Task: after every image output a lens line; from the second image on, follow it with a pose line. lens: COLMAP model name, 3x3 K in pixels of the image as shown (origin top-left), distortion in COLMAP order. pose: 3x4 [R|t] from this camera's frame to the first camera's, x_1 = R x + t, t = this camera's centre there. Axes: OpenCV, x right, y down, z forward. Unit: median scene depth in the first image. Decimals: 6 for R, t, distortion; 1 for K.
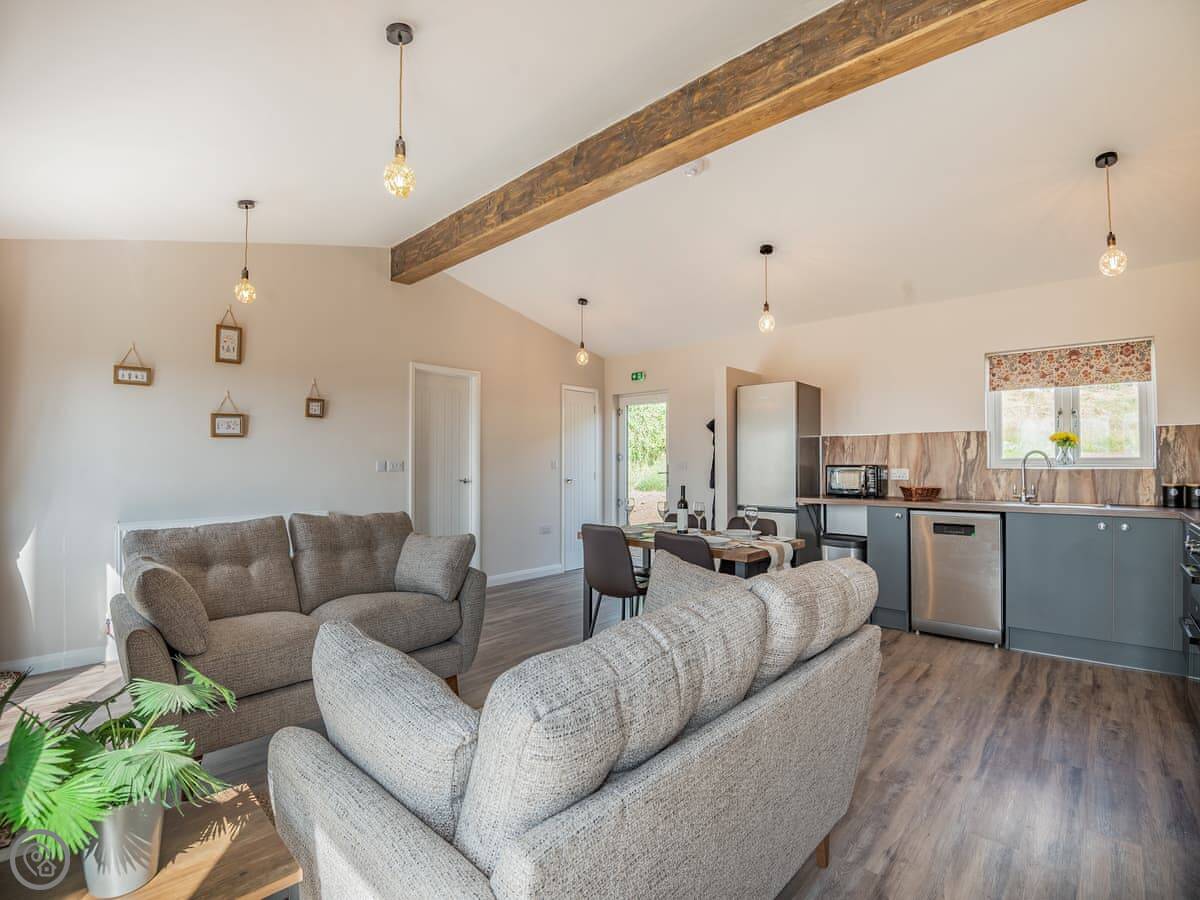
lens RADIAL K [[558.9, 0, 601.7], [0, 558.9, 453.5], [0, 0, 1]] dist [-0.022774, -0.015070]
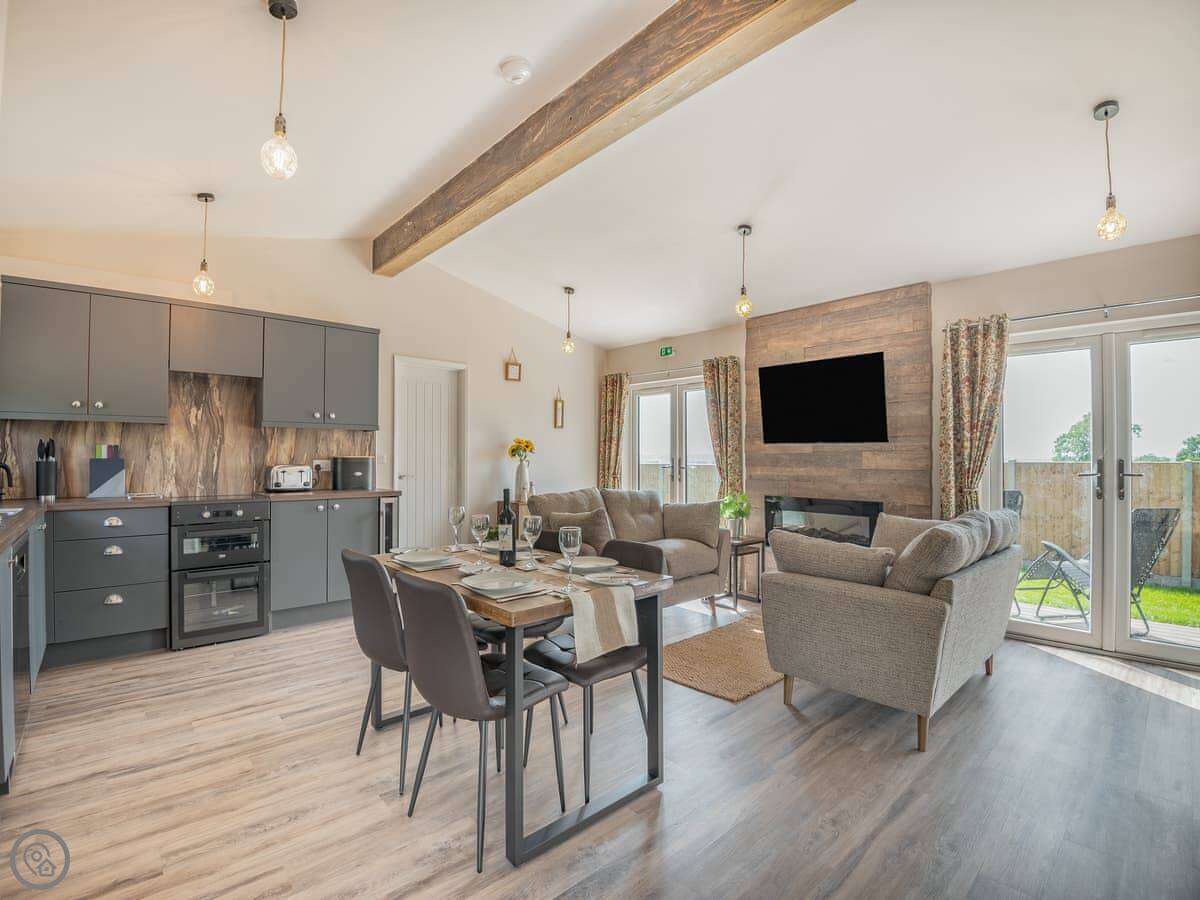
lens RADIAL K [[550.1, 0, 598.5], [0, 550.1, 453.5], [0, 0, 1]] dist [-0.004100, -0.026684]
pose [[-0.995734, -0.001028, 0.092261, -0.019004], [-0.003160, 0.999731, -0.022956, 0.027173], [-0.092213, -0.023150, -0.995470, 1.440470]]
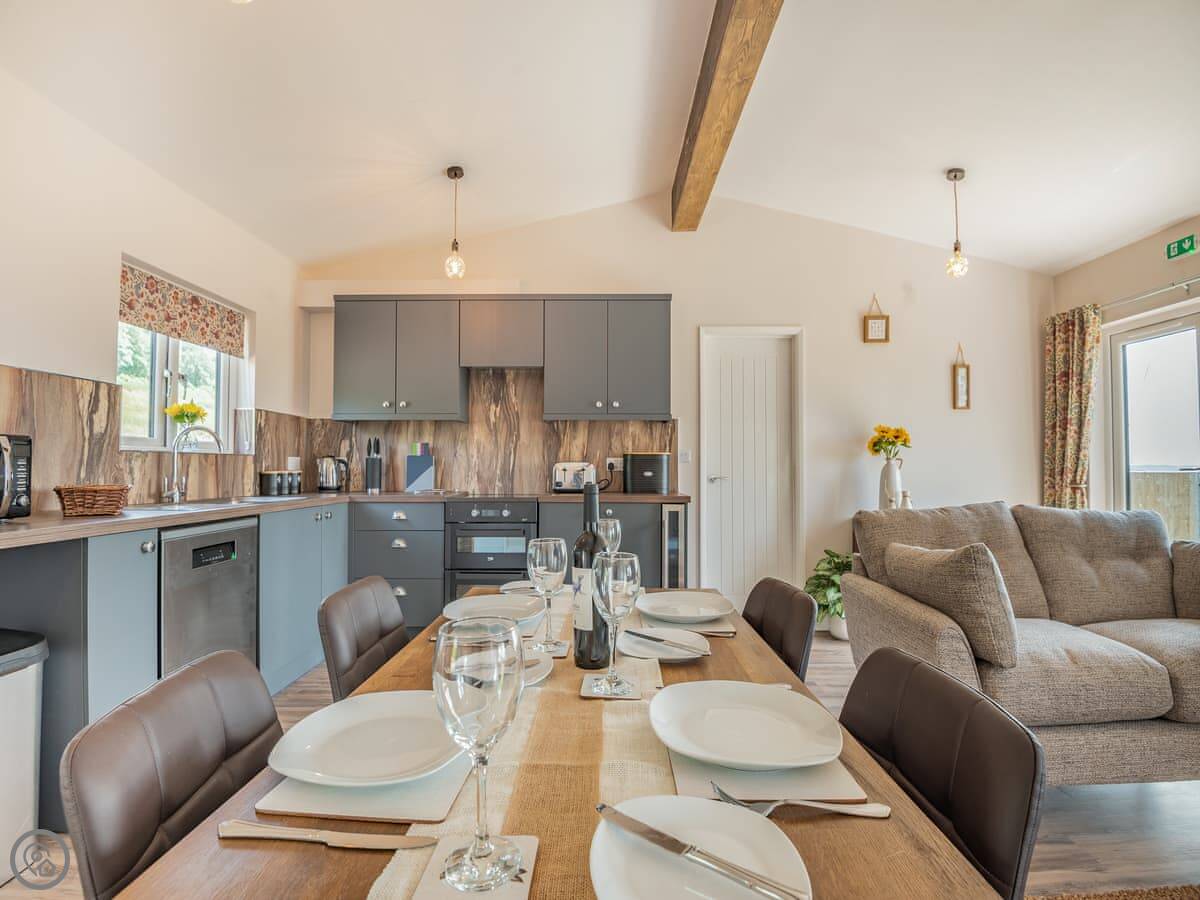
lens RADIAL K [[553.0, 0, 600.4], [0, 553.0, 457.7], [0, 0, 1]] dist [-0.021023, -0.016646]
pose [[-0.669293, 0.013690, 0.742873, -0.058495], [-0.013254, 0.999451, -0.030360, 0.046613], [-0.742881, -0.030166, -0.668744, 1.043674]]
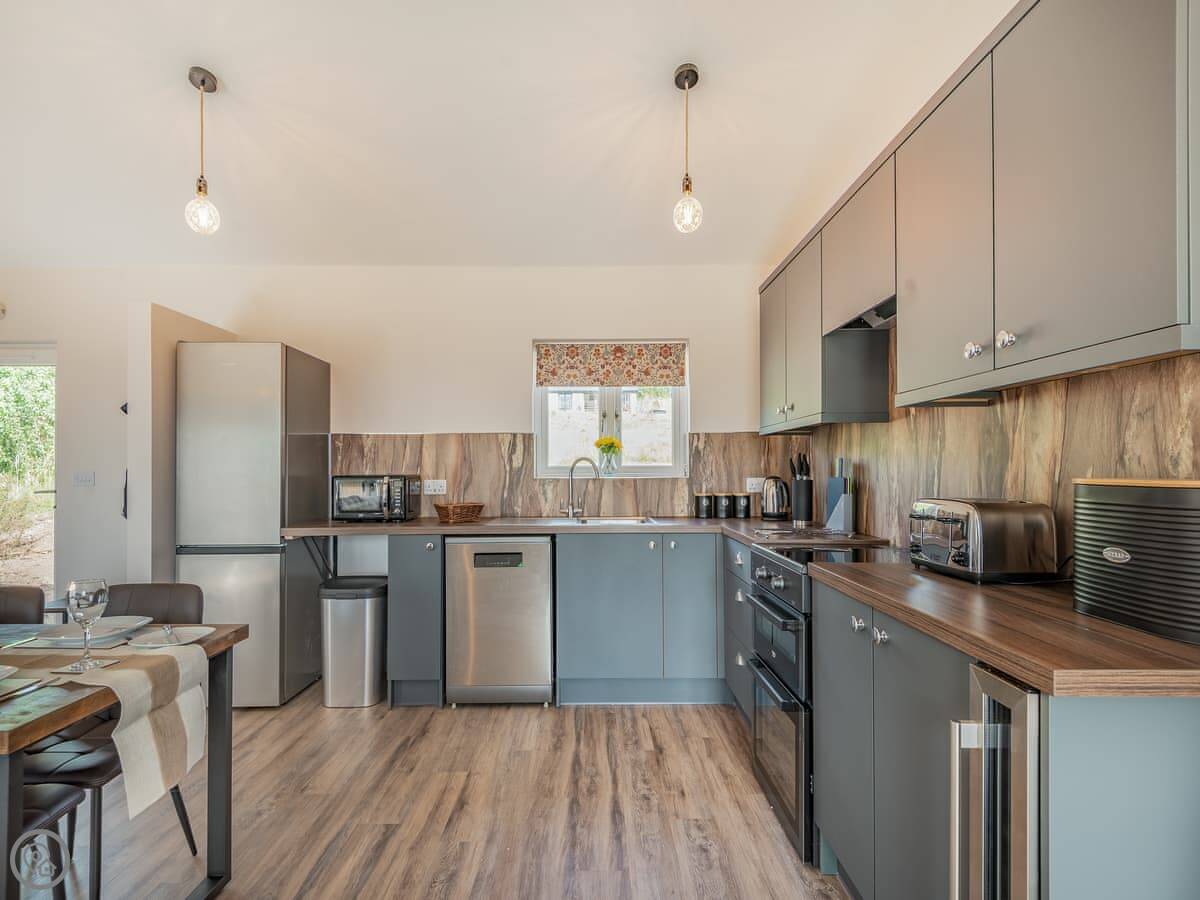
lens RADIAL K [[555.4, 0, 590.0], [0, 555.4, 465.7], [0, 0, 1]] dist [0.036733, -0.022487]
pose [[0.741311, 0.003344, 0.671153, 0.209569], [-0.008521, 0.999954, 0.004429, 0.003464], [-0.671107, -0.009002, 0.741306, 0.336551]]
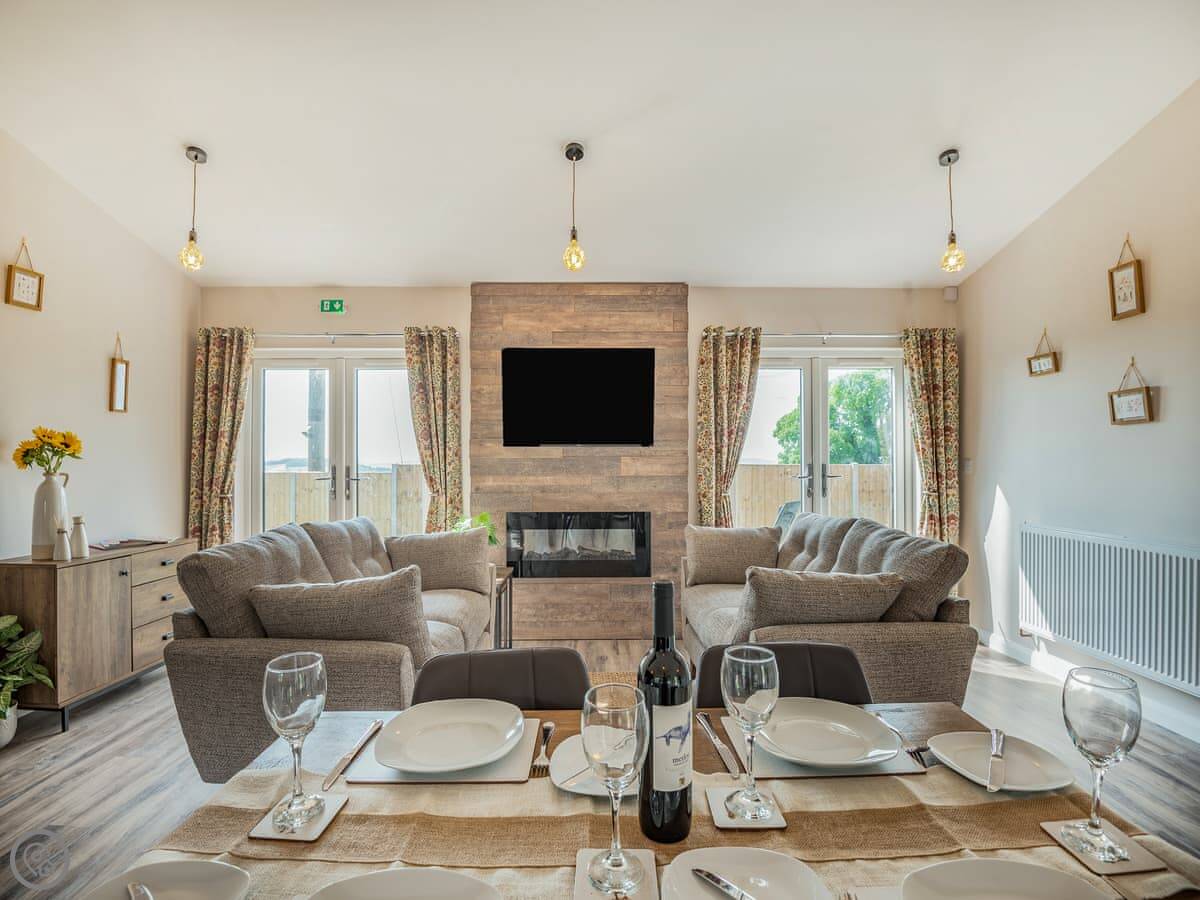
lens RADIAL K [[550.1, 0, 598.5], [0, 550.1, 453.5], [0, 0, 1]] dist [-0.004100, -0.026684]
pose [[-0.728407, -0.006068, -0.685118, 0.261700], [0.014658, 0.999594, -0.024438, 0.014568], [0.684988, -0.027843, -0.728022, 0.997489]]
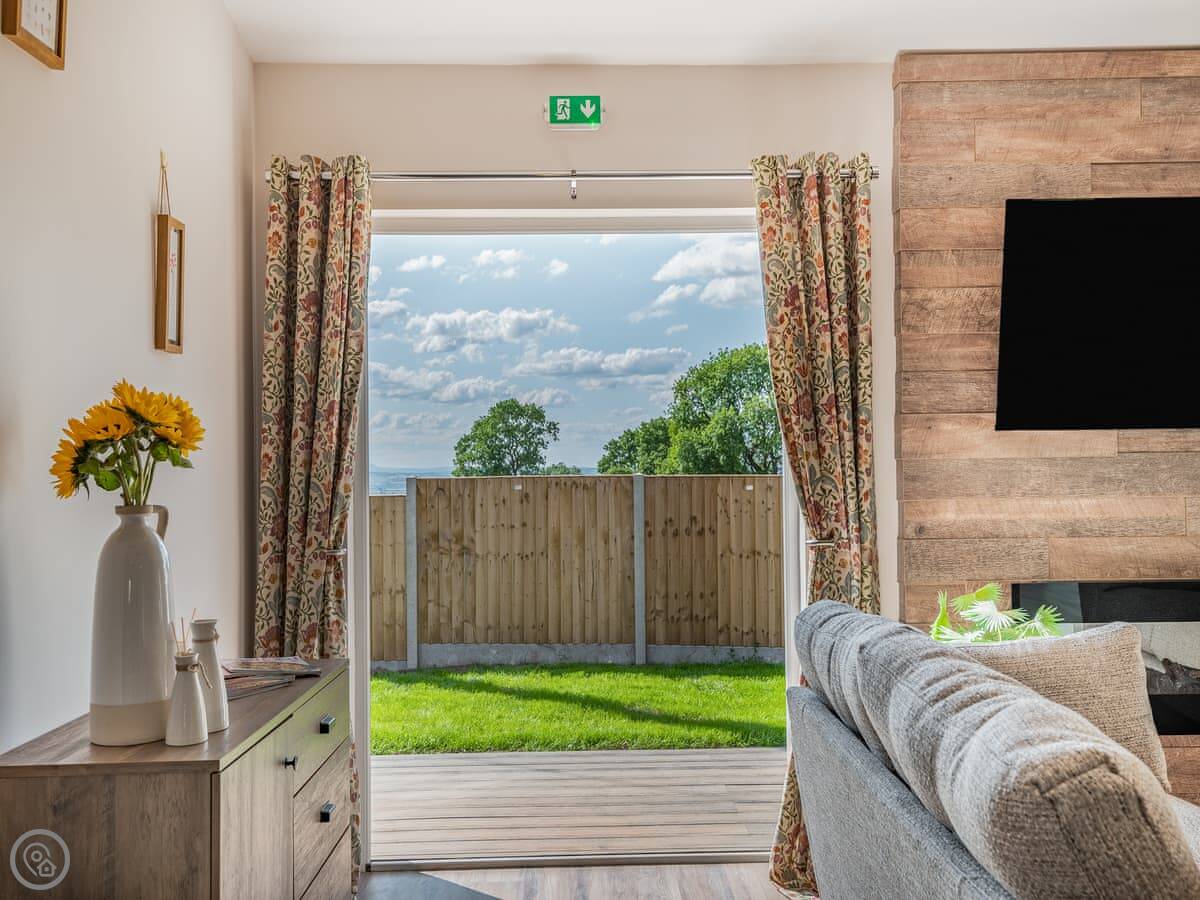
lens RADIAL K [[1051.8, 0, 600.0], [0, 1051.8, 450.0], [0, 0, 1]] dist [0.043142, -0.010774]
pose [[-0.721591, -0.001352, -0.692318, 0.489308], [0.026162, 0.999231, -0.029219, 0.006758], [0.691825, -0.039197, -0.721000, 0.552994]]
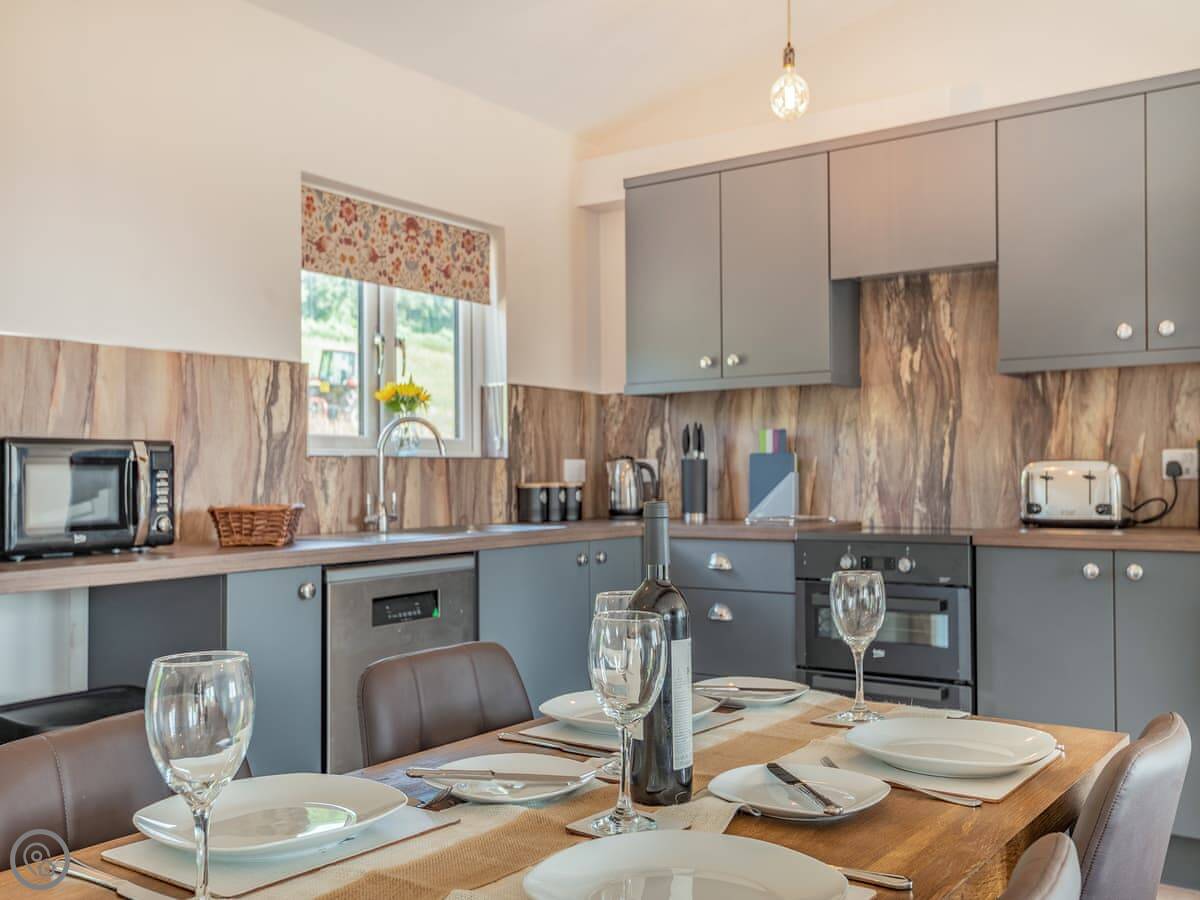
lens RADIAL K [[1150.2, 0, 600.0], [0, 1150.2, 450.0], [0, 0, 1]] dist [0.066362, -0.020506]
pose [[-0.133751, 0.025302, 0.990692, -0.181886], [-0.008506, 0.999608, -0.026678, 0.045291], [-0.990978, -0.011995, -0.133484, 0.937076]]
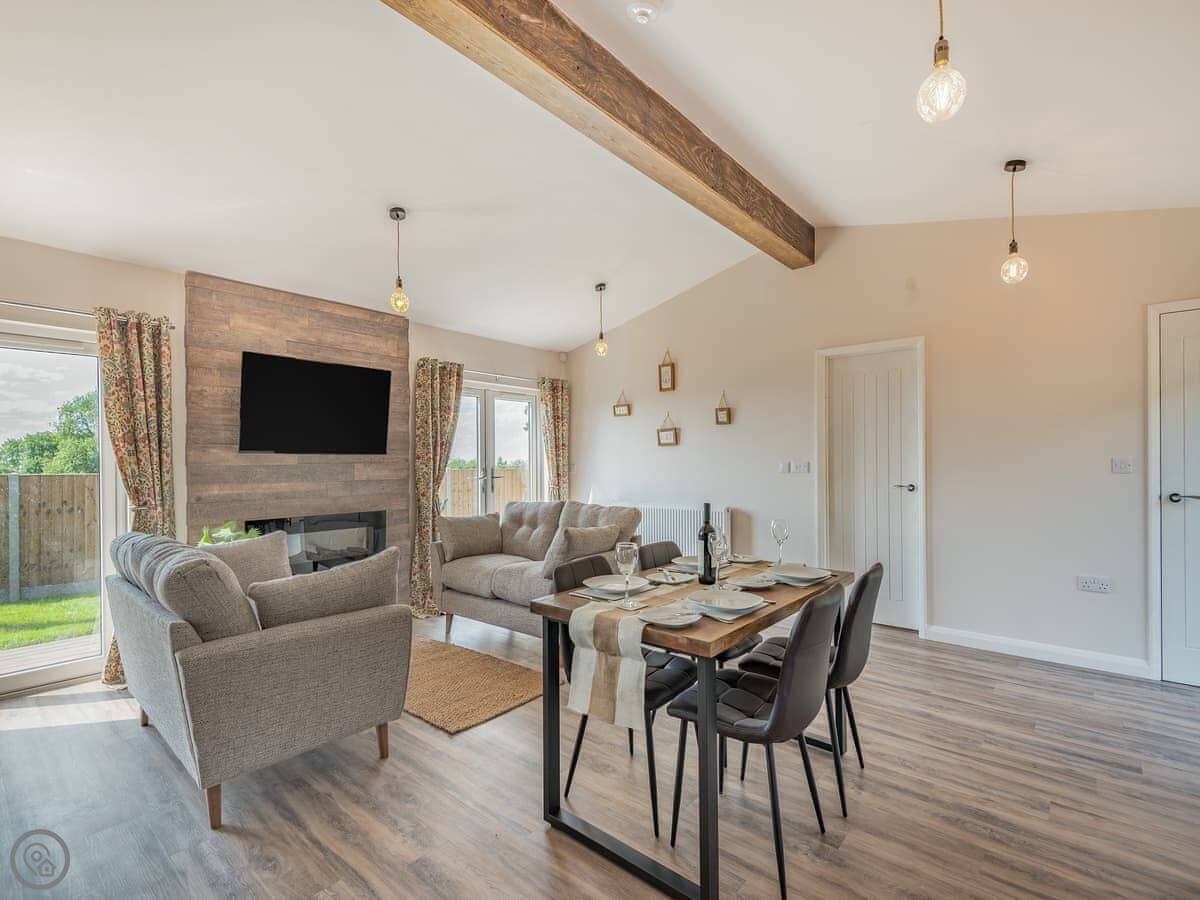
lens RADIAL K [[555.4, 0, 590.0], [0, 555.4, 465.7], [0, 0, 1]] dist [0.036733, -0.022487]
pose [[0.021602, 0.004617, -0.999756, 0.678848], [0.025652, 0.999658, 0.005171, 0.008143], [0.999438, -0.025757, 0.021476, 0.754451]]
